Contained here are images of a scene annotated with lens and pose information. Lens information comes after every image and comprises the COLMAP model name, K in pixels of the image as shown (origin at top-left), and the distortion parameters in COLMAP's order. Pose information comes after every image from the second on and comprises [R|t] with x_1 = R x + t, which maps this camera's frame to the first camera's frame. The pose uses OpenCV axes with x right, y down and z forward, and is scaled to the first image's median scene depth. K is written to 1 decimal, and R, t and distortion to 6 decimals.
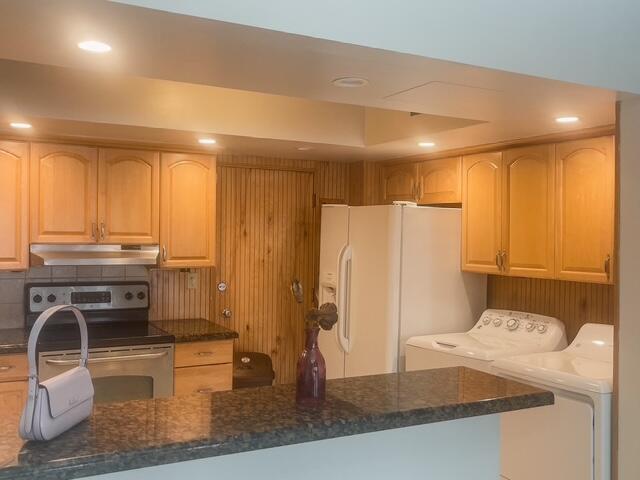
lens RADIAL K [[661.0, 0, 321.2], [0, 661.0, 236.5], [0, 0, 1]] dist [0.046949, 0.000000]
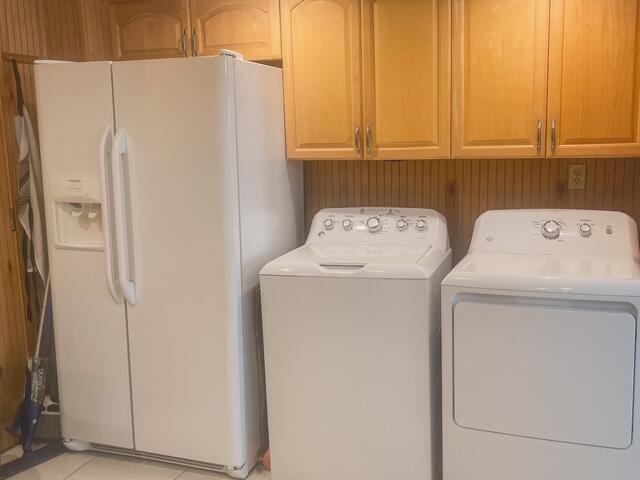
lens RADIAL K [[661.0, 0, 319.7], [0, 661.0, 244.5], [0, 0, 1]] dist [0.046949, 0.000000]
pose [[0.765436, -0.144701, 0.627032, -0.204705], [0.039925, 0.983192, 0.178156, 0.015621], [-0.642273, -0.111333, 0.758347, 0.407876]]
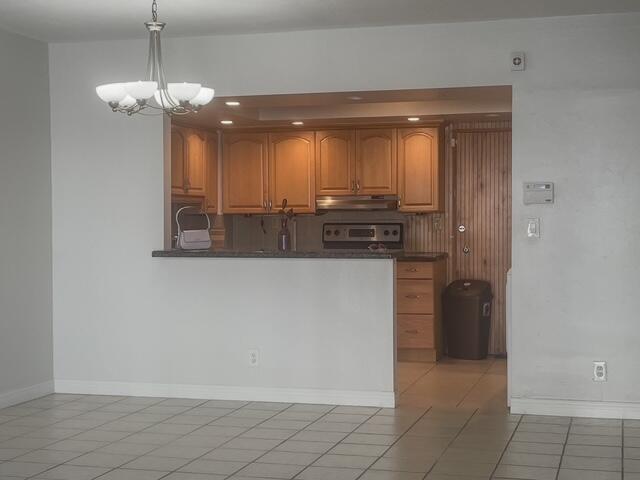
lens RADIAL K [[1069.4, 0, 320.0], [0, 1069.4, 240.4], [0, 0, 1]] dist [-0.015202, 0.000000]
pose [[0.689384, -0.005313, -0.724376, 1.853943], [0.015662, 0.999849, 0.007572, 0.128377], [0.724227, -0.016565, 0.689363, -0.976348]]
